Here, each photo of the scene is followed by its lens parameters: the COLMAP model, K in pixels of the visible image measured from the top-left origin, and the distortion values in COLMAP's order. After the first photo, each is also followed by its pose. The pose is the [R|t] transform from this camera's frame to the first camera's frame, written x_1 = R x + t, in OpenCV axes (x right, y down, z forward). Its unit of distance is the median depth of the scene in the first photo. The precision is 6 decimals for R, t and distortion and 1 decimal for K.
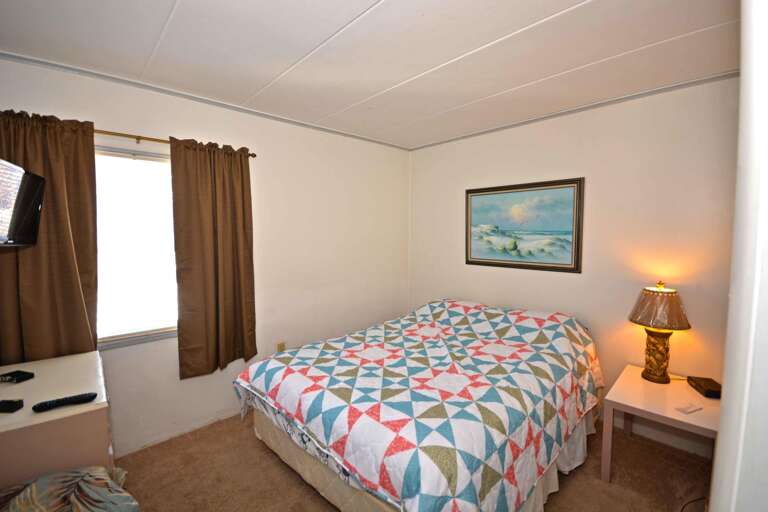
lens RADIAL K [[337.5, 0, 382.5], [0, 337.5, 258.5], [0, 0, 1]] dist [-0.004257, -0.001797]
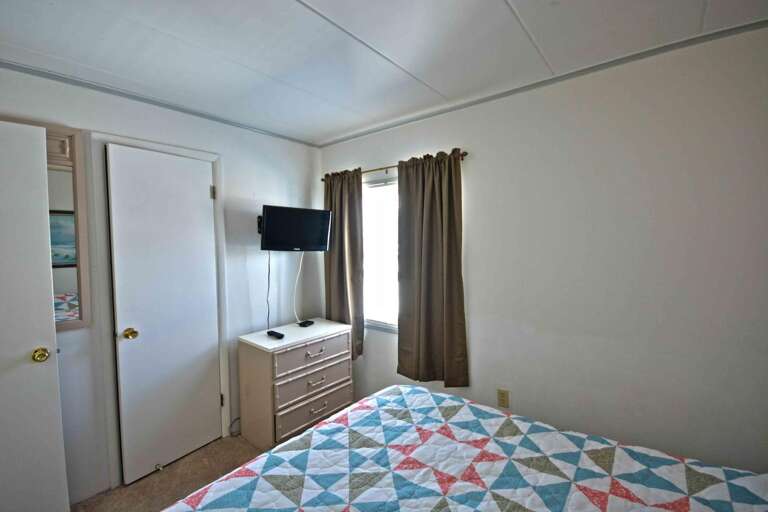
lens RADIAL K [[337.5, 0, 384.2], [0, 337.5, 252.0], [0, 0, 1]] dist [-0.004257, -0.001797]
pose [[0.135577, 0.026714, -0.990407, 0.505943], [-0.073948, 0.997121, 0.016772, -0.060542], [0.988003, 0.070965, 0.137162, 0.776495]]
